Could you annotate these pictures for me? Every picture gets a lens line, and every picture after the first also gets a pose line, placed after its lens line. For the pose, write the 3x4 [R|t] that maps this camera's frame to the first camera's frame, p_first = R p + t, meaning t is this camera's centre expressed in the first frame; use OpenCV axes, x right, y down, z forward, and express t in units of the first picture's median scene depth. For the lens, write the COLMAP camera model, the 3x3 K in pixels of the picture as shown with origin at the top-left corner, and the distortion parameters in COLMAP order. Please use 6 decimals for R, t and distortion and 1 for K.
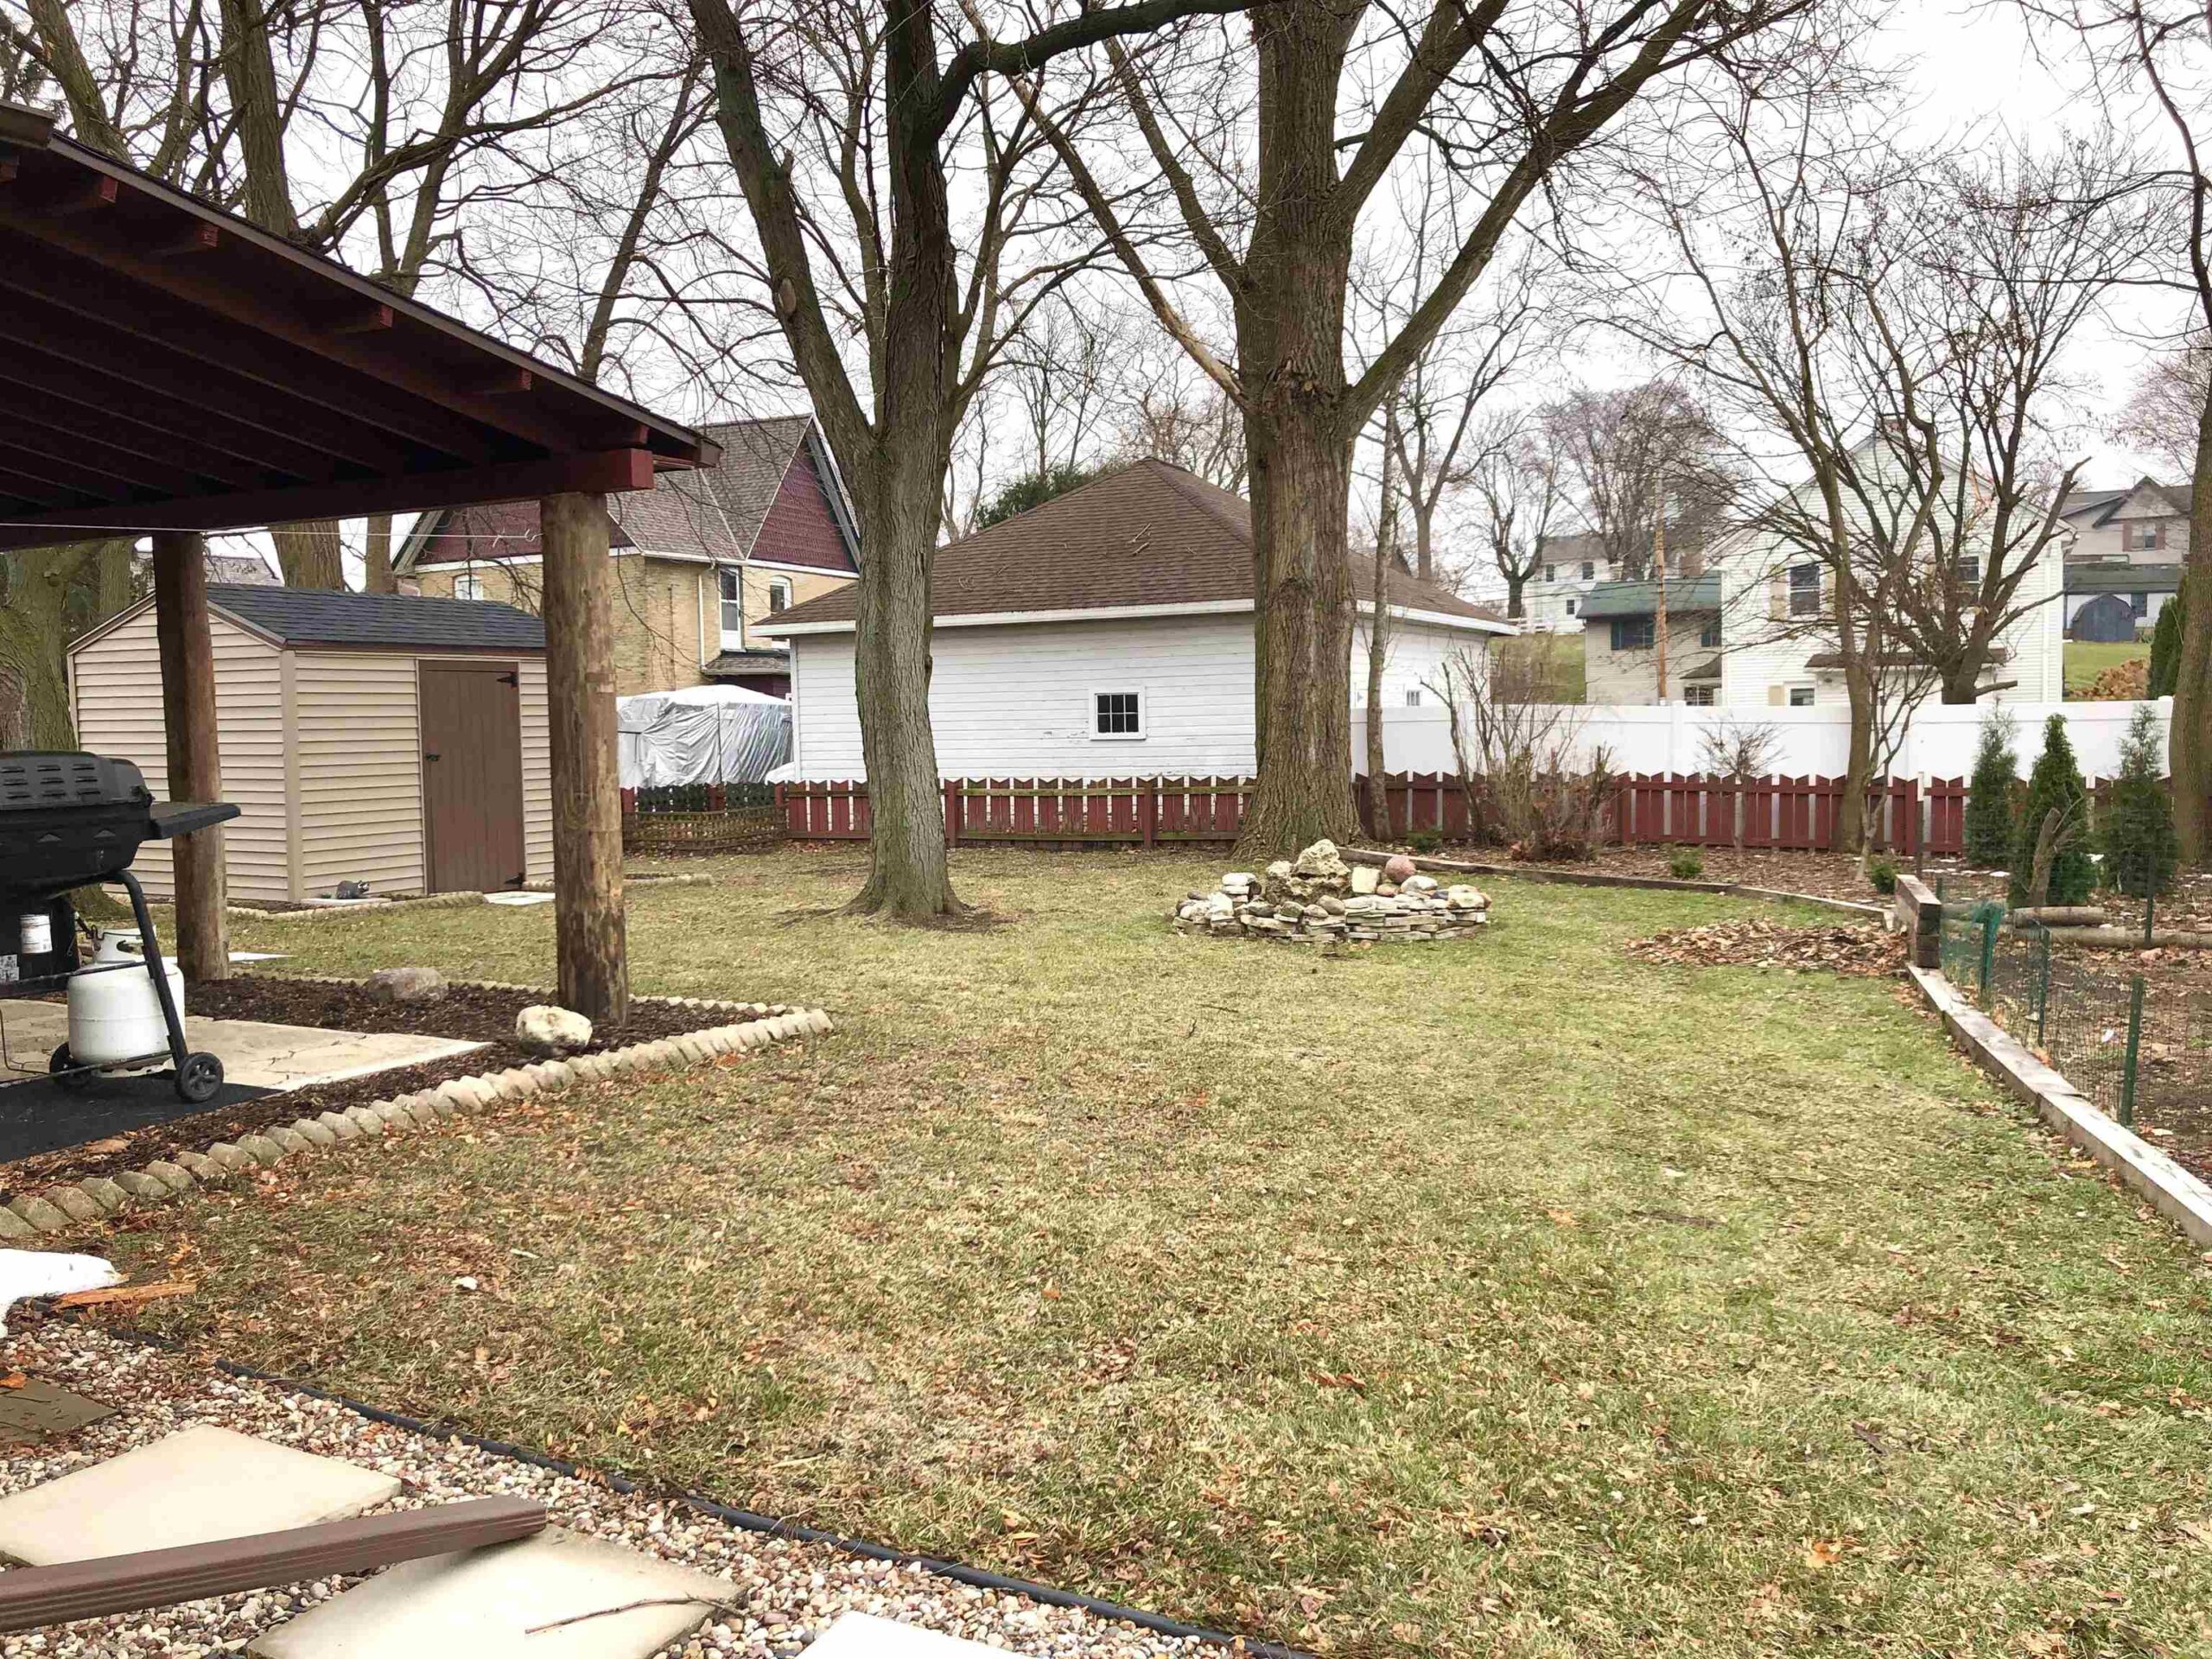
lens RADIAL K [[1805.8, 0, 1133.1], [0, 1805.8, 811.7], [0, 0, 1]] dist [0.051360, -0.055874]
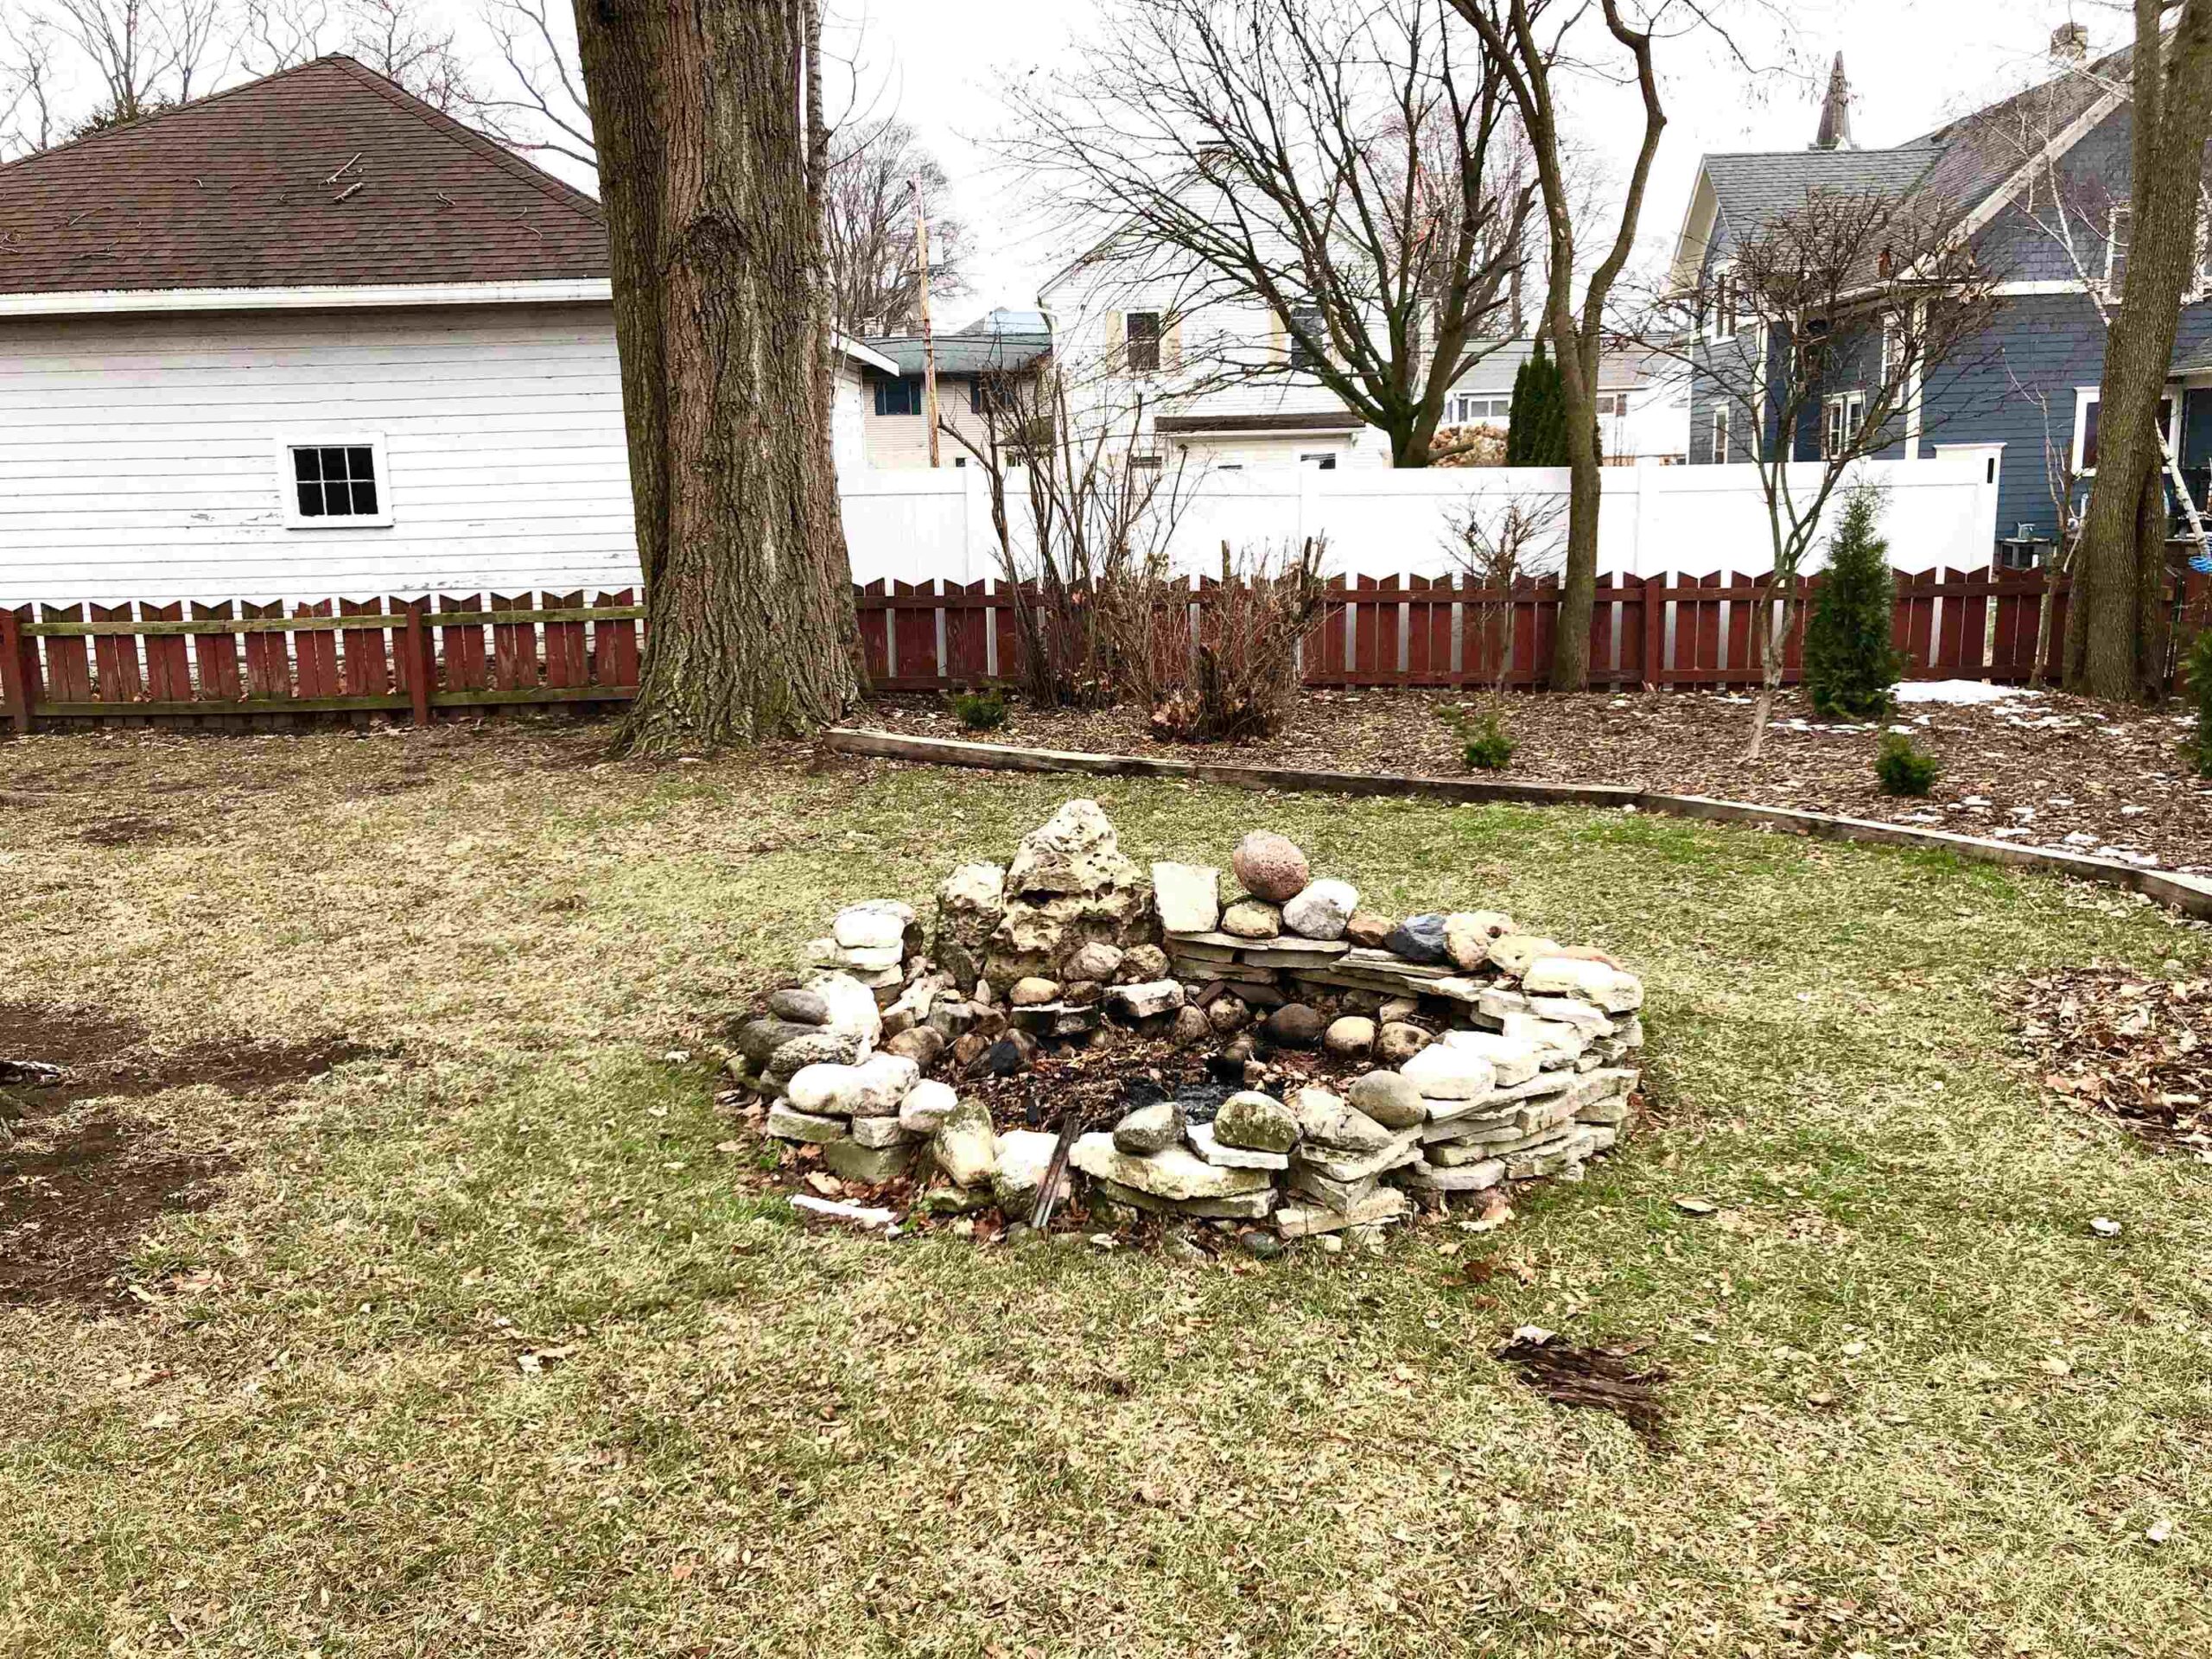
lens RADIAL K [[1805.8, 0, 1106.3], [0, 1805.8, 818.6], [0, 0, 1]] dist [0.051360, -0.055874]
pose [[0.912446, -0.076864, 0.401914, -0.027139], [0.025845, 0.991064, 0.130861, -0.018643], [-0.408381, -0.109016, 0.906278, 0.386587]]
